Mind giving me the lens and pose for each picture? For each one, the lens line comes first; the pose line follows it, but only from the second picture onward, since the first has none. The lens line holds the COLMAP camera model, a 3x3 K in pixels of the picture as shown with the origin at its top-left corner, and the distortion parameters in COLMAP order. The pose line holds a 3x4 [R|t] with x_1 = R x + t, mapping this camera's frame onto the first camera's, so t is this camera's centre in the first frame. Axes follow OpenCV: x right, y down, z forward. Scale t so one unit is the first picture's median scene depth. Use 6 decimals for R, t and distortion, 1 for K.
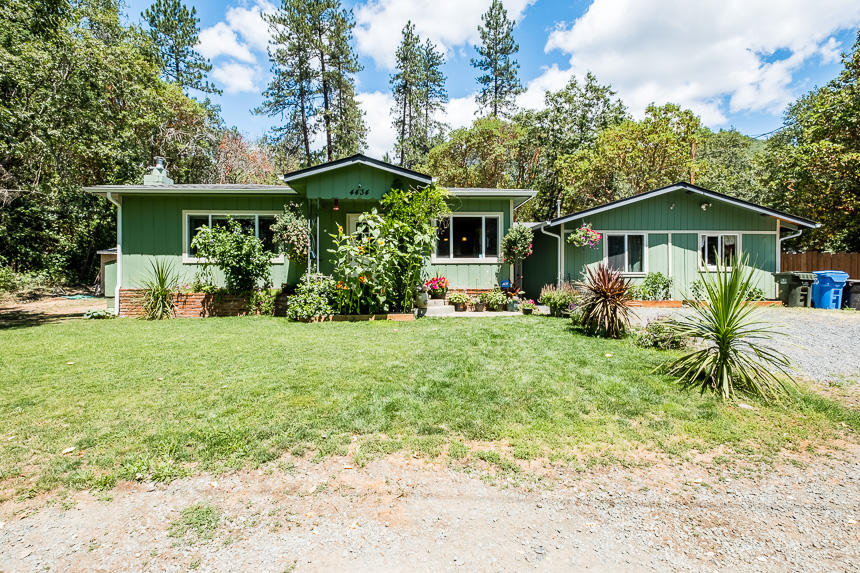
lens RADIAL K [[419.5, 0, 426.4], [0, 419.5, 283.4], [0, 0, 1]] dist [-0.000497, -0.000699]
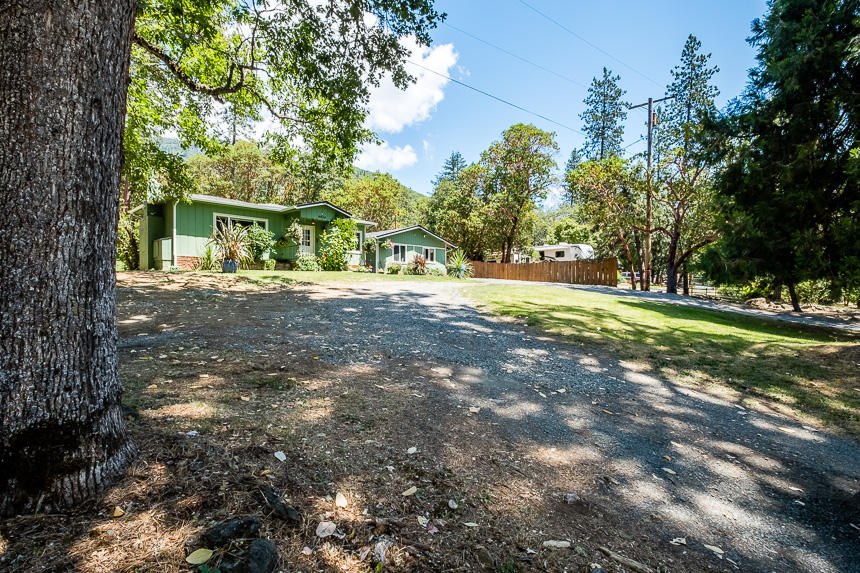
lens RADIAL K [[419.5, 0, 426.4], [0, 419.5, 283.4], [0, 0, 1]] dist [-0.000497, -0.000699]
pose [[0.730858, 0.013095, 0.682404, -1.016395], [0.002251, 0.999764, -0.021596, 0.147105], [-0.682526, 0.017320, 0.730656, -0.801346]]
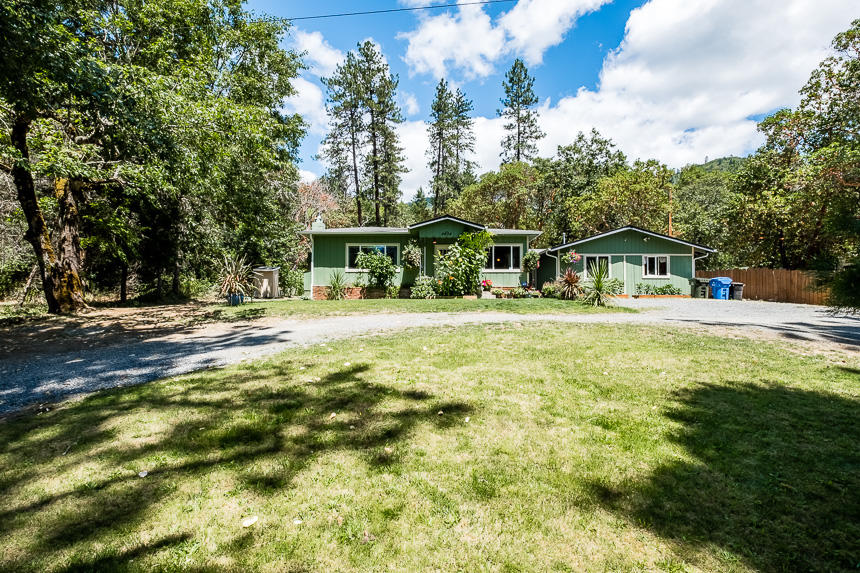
lens RADIAL K [[419.5, 0, 426.4], [0, 419.5, 283.4], [0, 0, 1]] dist [-0.000497, -0.000699]
pose [[0.998402, 0.001520, -0.056489, -0.113857], [-0.004984, 0.998111, -0.061229, 0.101088], [0.056289, 0.061413, 0.996524, -0.721964]]
